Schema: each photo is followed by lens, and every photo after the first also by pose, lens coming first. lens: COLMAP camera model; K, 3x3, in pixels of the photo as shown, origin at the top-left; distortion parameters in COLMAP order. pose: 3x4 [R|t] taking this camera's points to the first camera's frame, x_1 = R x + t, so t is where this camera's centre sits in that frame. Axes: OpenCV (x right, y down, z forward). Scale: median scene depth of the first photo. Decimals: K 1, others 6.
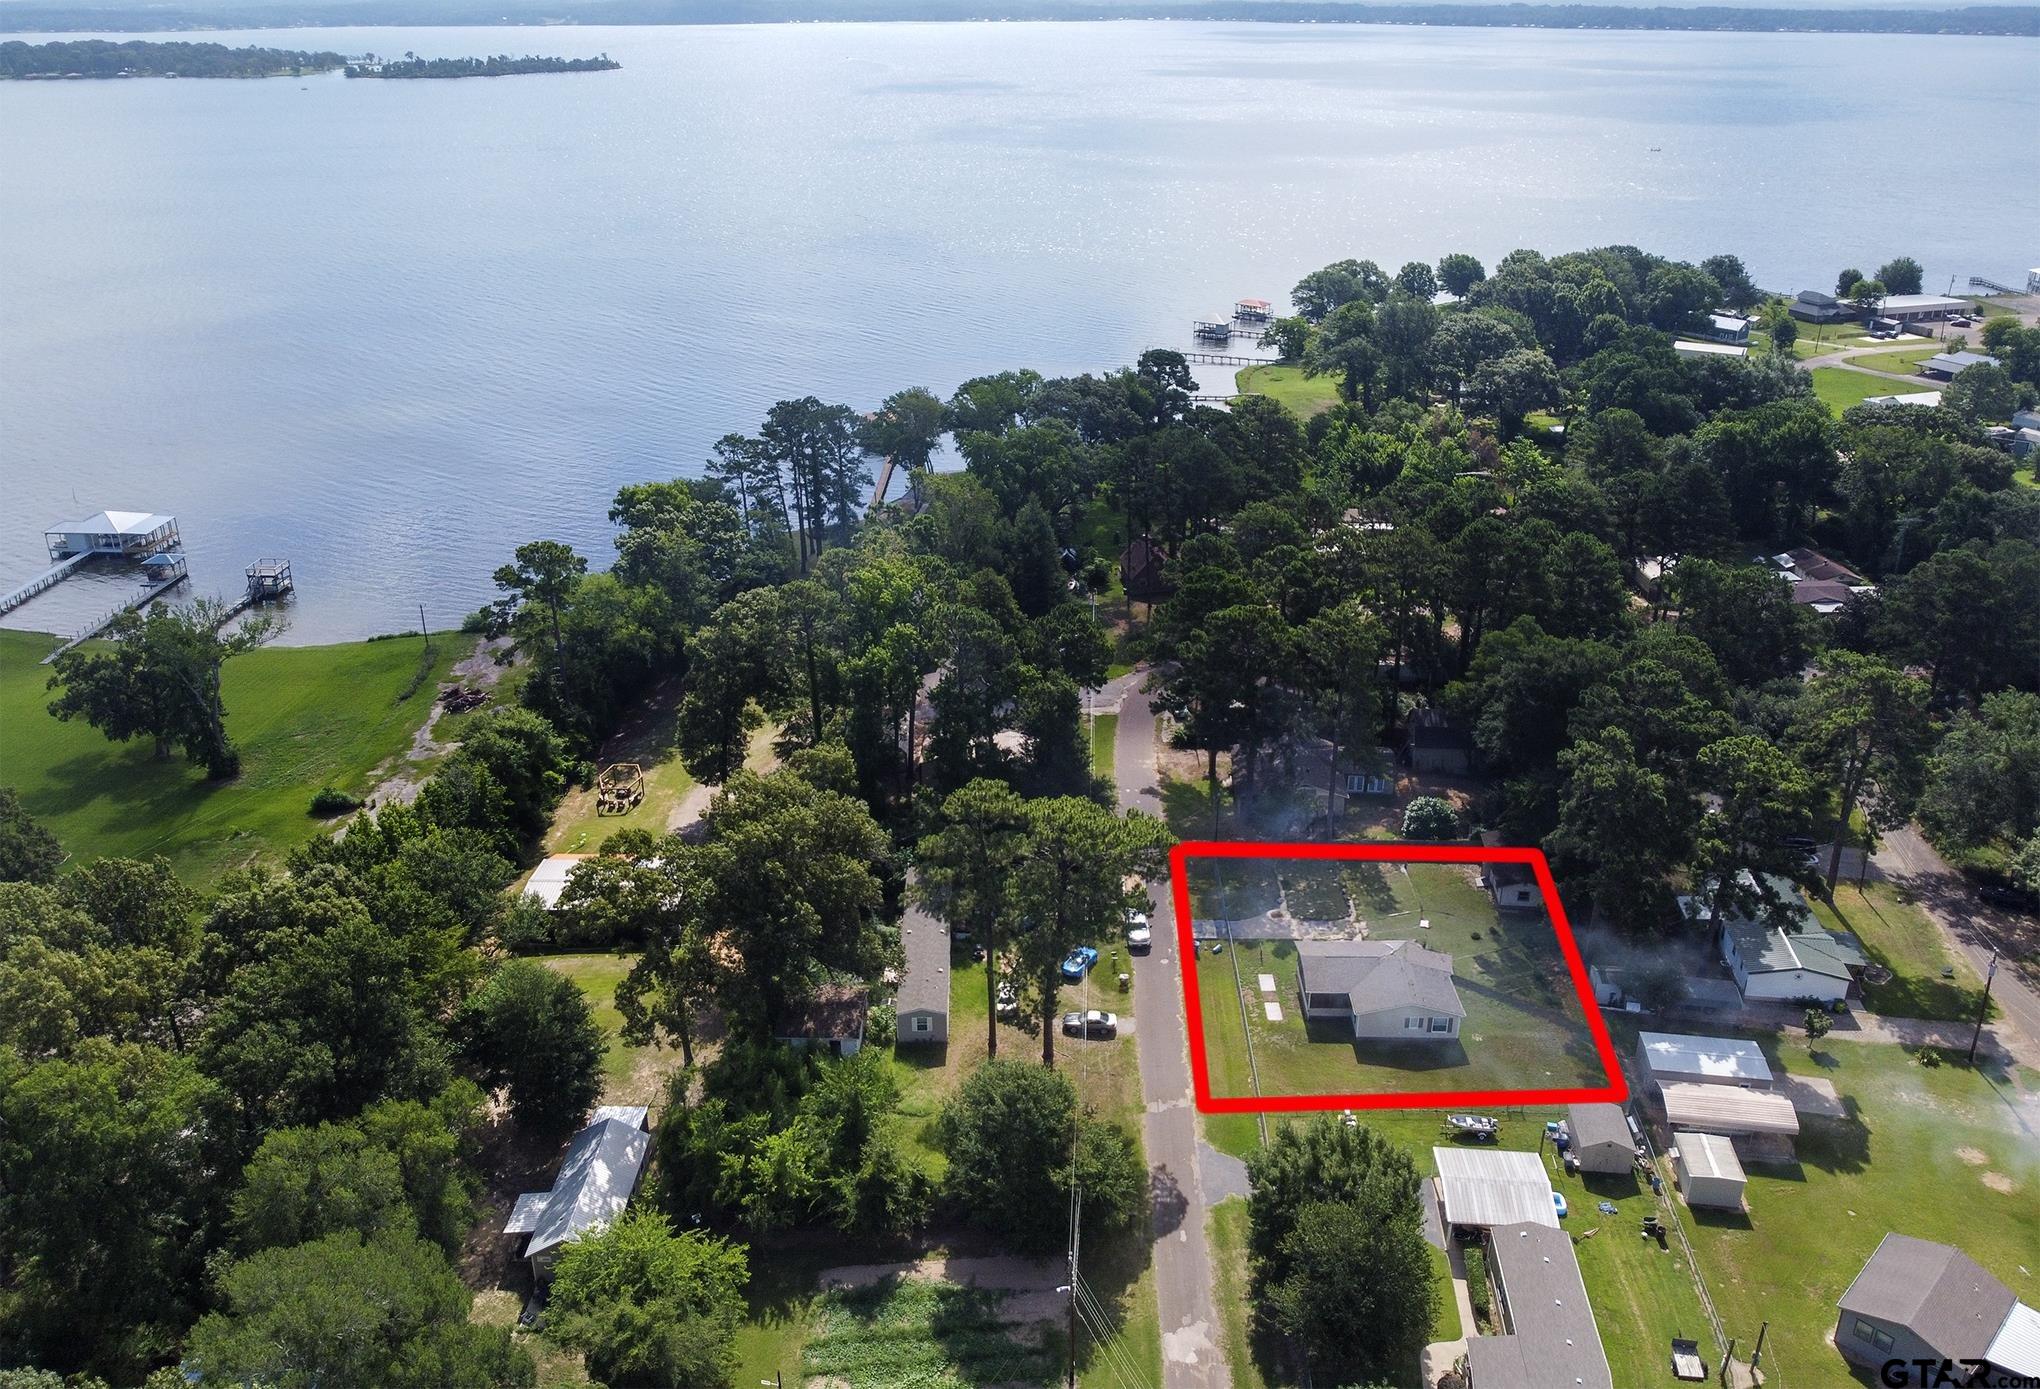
lens RADIAL K [[1486.4, 0, 1024.4], [0, 1486.4, 681.5], [0, 0, 1]] dist [-0.014319, 0.000575]
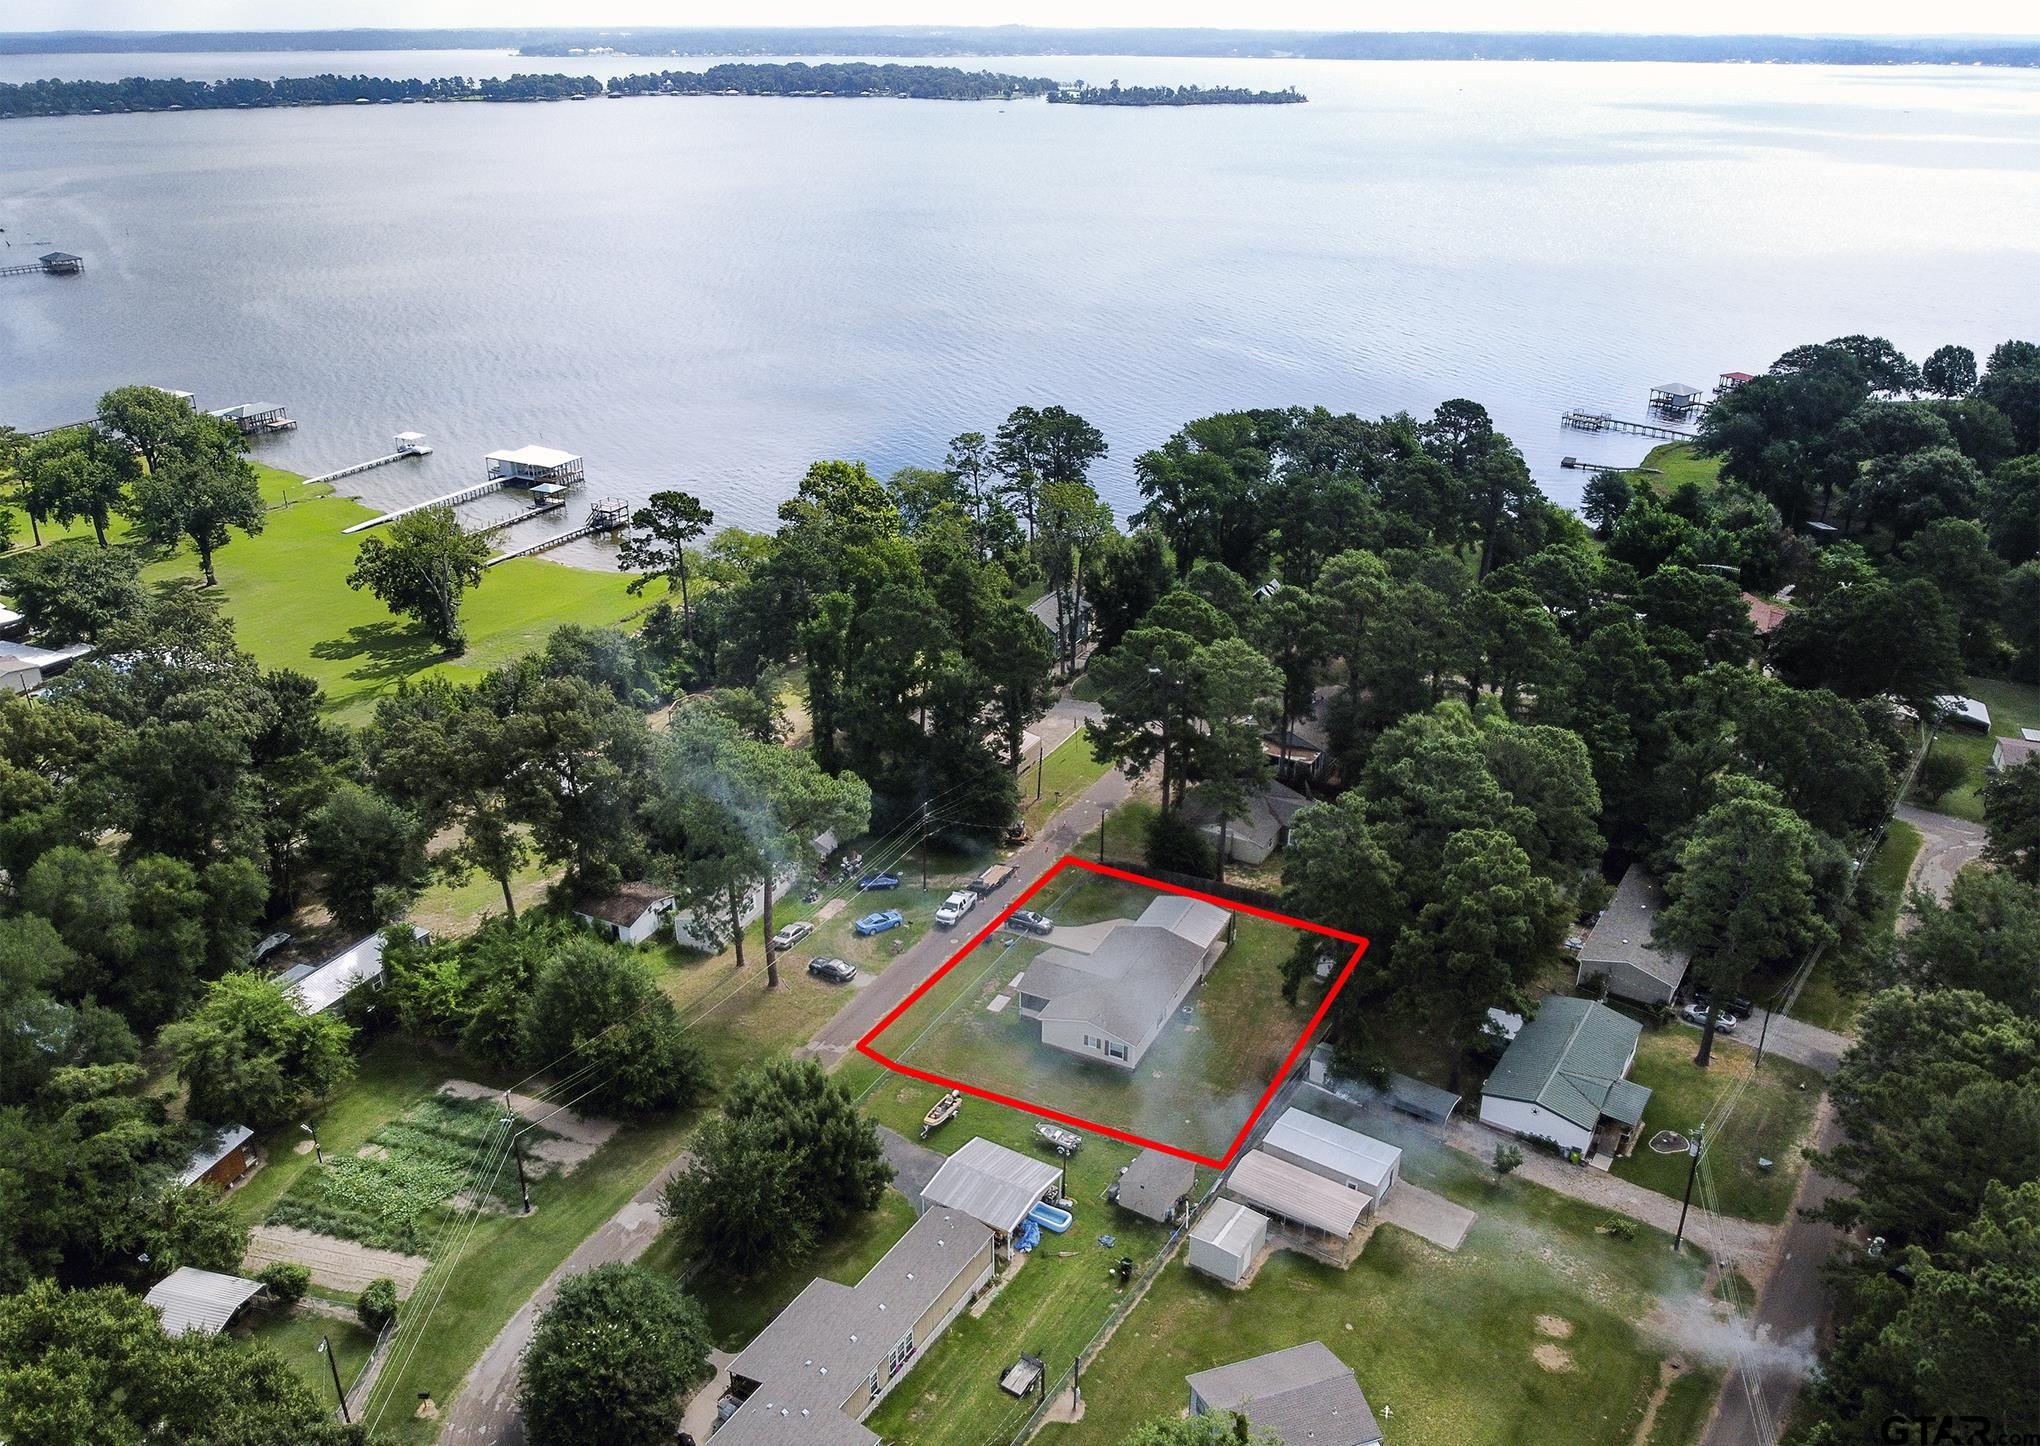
lens RADIAL K [[1494.3, 0, 1043.9], [0, 1494.3, 791.3], [0, 0, 1]] dist [-0.019013, 0.004641]
pose [[0.909968, 0.193106, -0.366971, 0.435907], [-0.178304, 0.981176, 0.074173, -0.004068], [0.374386, -0.002063, 0.927271, 0.038694]]
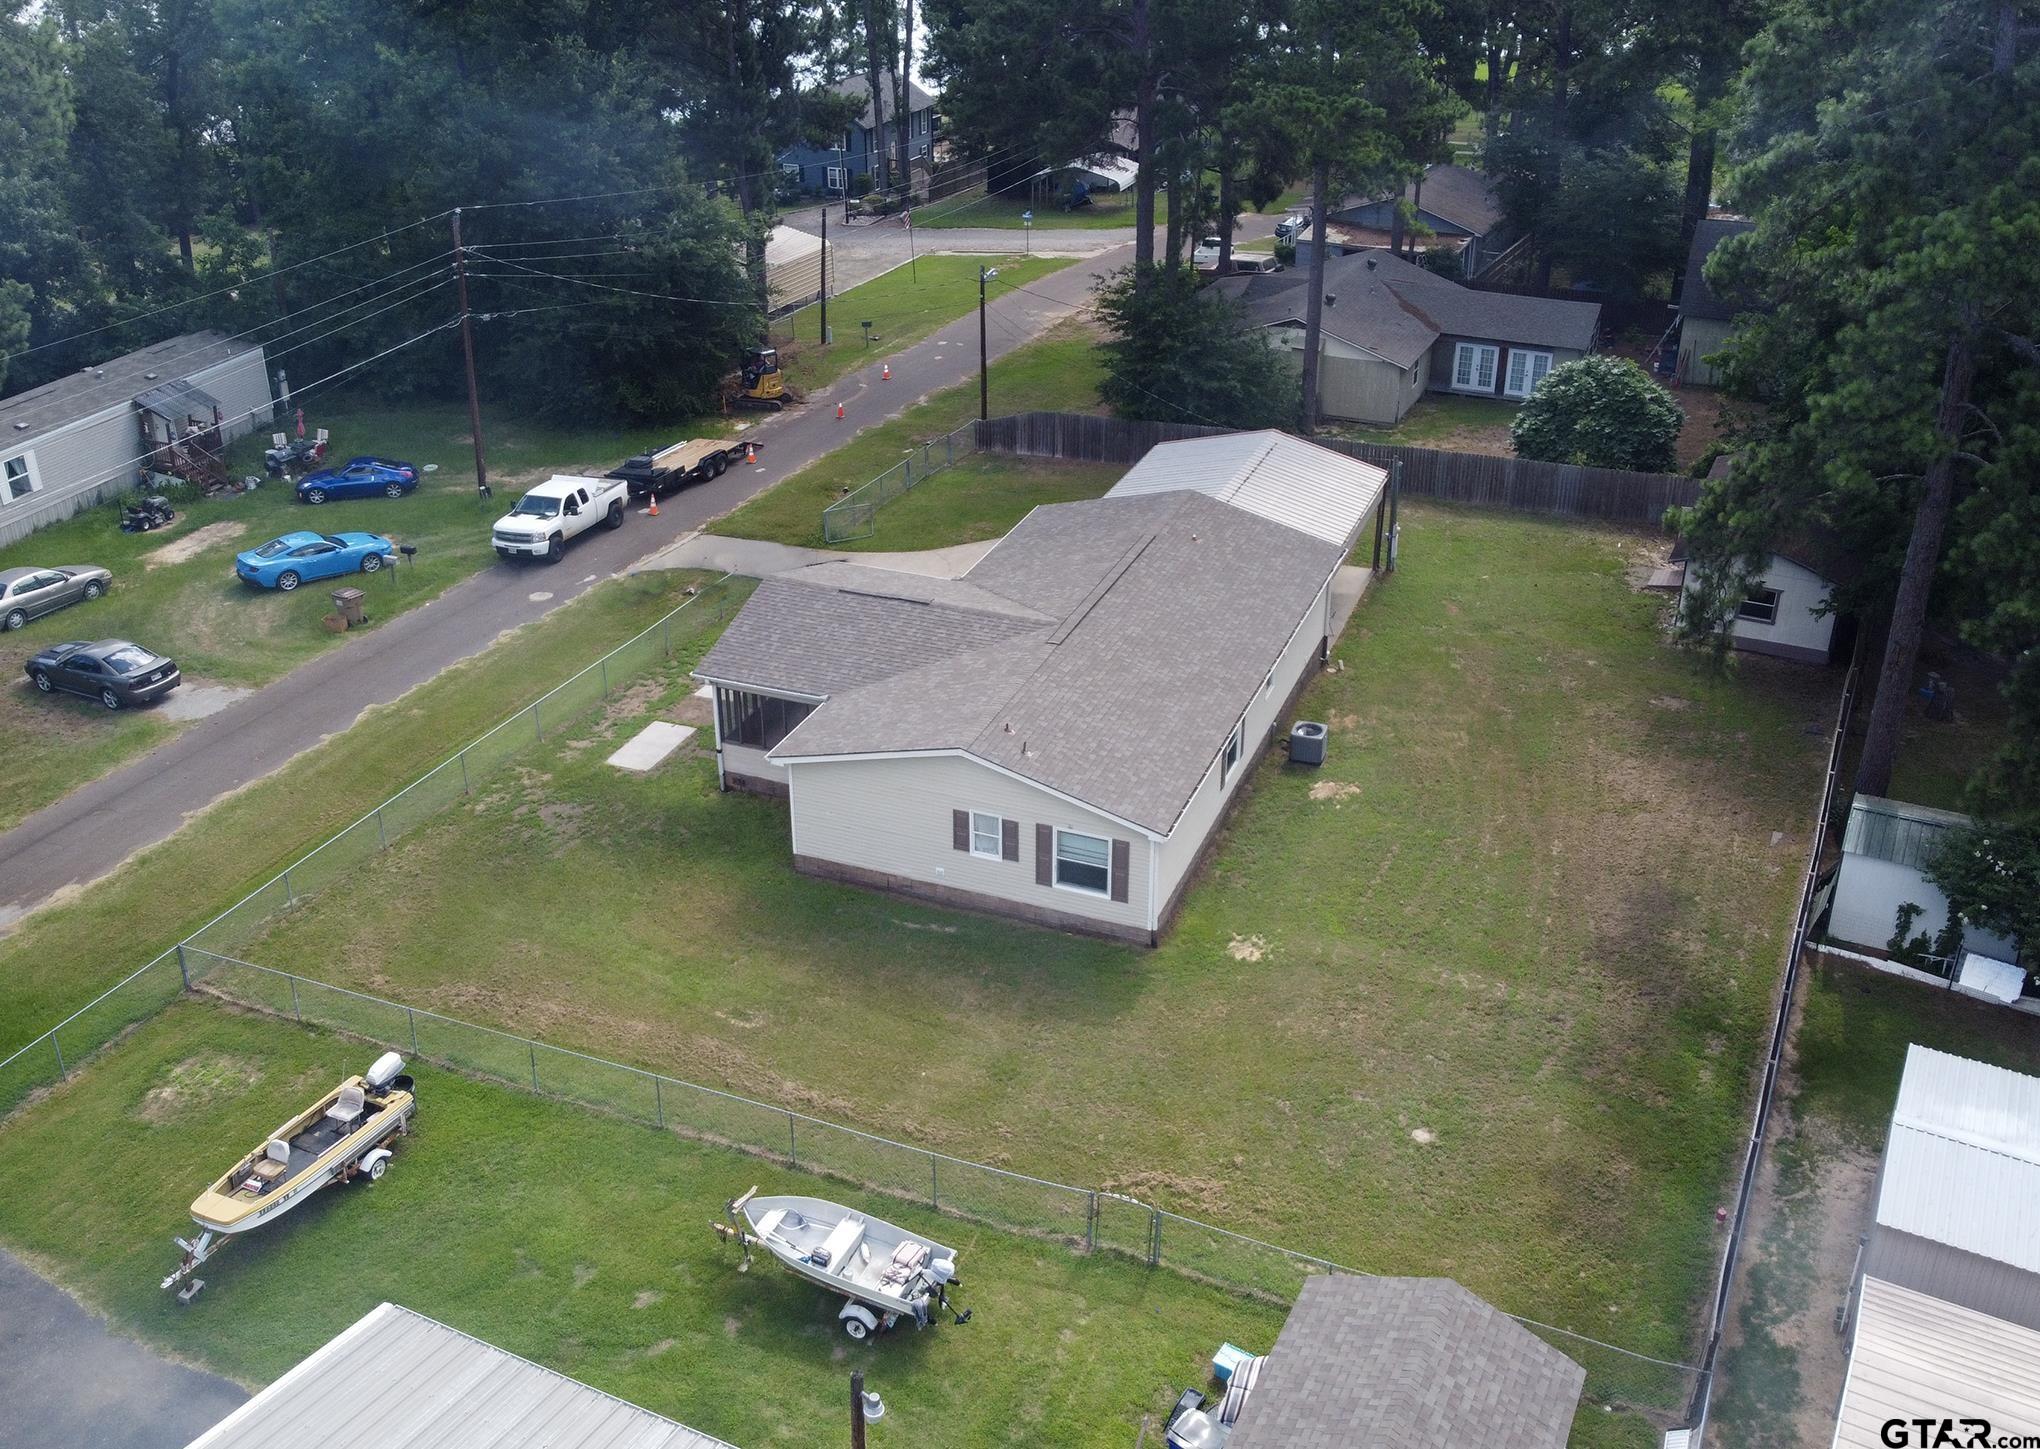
lens RADIAL K [[1800.5, 0, 1031.7], [0, 1800.5, 677.5], [0, 0, 1]] dist [-0.036180, 0.012957]
pose [[0.941313, 0.151814, -0.301467, 0.274122], [-0.141247, 0.988350, 0.056683, 0.141084], [0.306561, -0.010775, 0.951790, 0.541330]]
